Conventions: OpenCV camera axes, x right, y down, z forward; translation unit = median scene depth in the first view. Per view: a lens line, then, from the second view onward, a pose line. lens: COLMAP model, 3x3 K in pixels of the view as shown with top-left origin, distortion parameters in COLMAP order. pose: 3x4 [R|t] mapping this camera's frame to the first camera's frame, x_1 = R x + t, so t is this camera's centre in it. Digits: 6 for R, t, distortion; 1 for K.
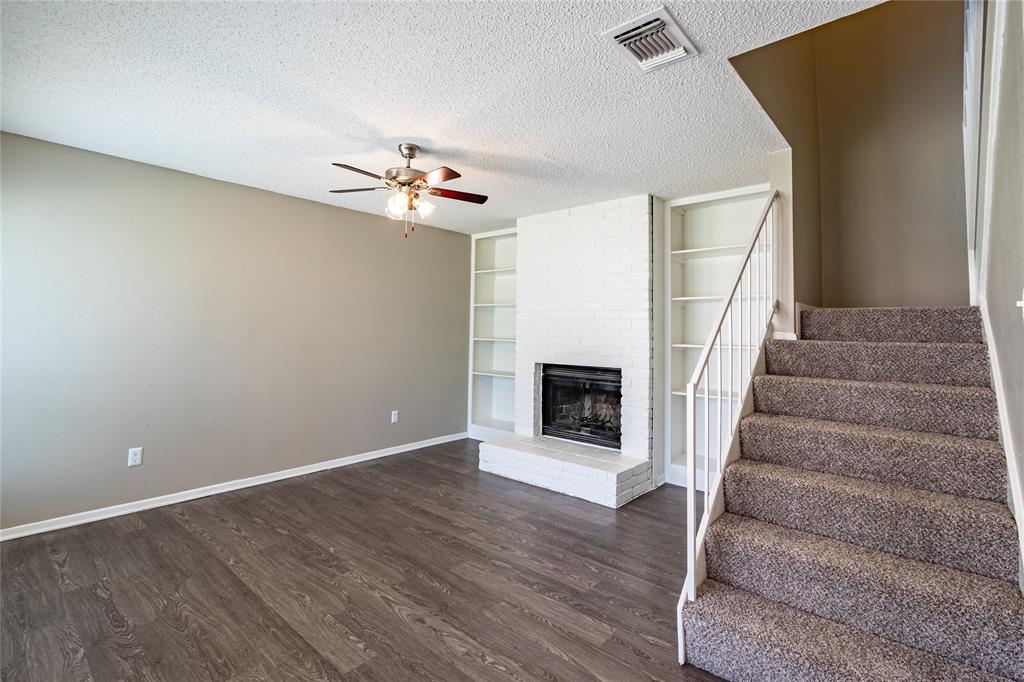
lens RADIAL K [[468.5, 0, 534.2], [0, 468.5, 308.5], [0, 0, 1]] dist [0.014281, -0.005412]
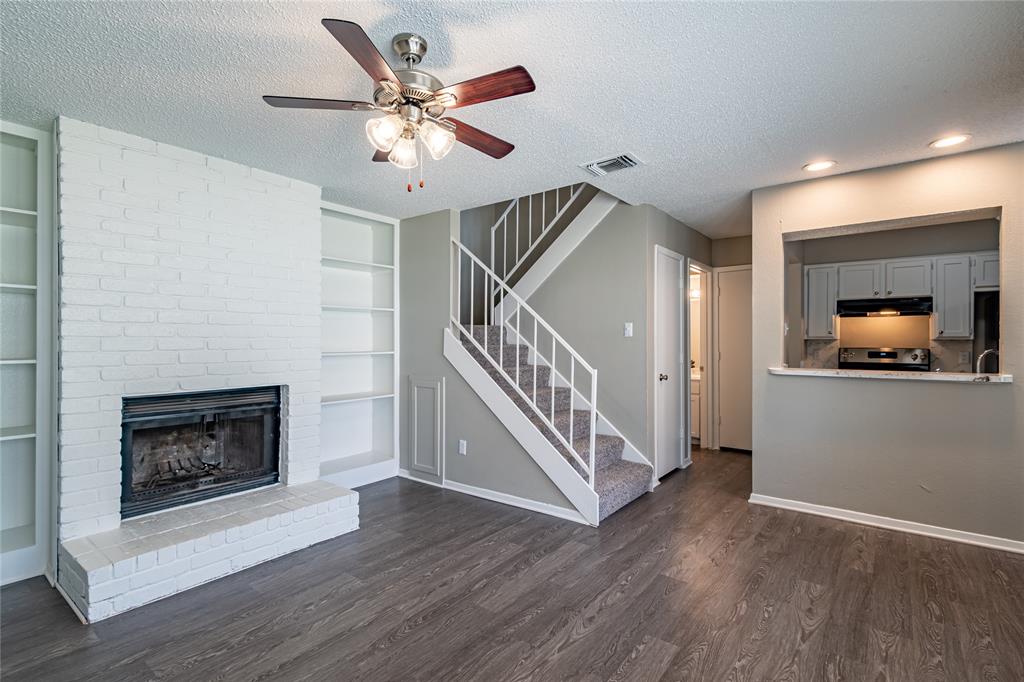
lens RADIAL K [[468.5, 0, 501.2], [0, 468.5, 345.6], [0, 0, 1]] dist [0.014281, -0.005412]
pose [[-0.005223, -0.020003, 0.999786, -0.970592], [-0.047347, 0.998684, 0.019734, 0.036508], [-0.998865, -0.047234, -0.006163, 0.943736]]
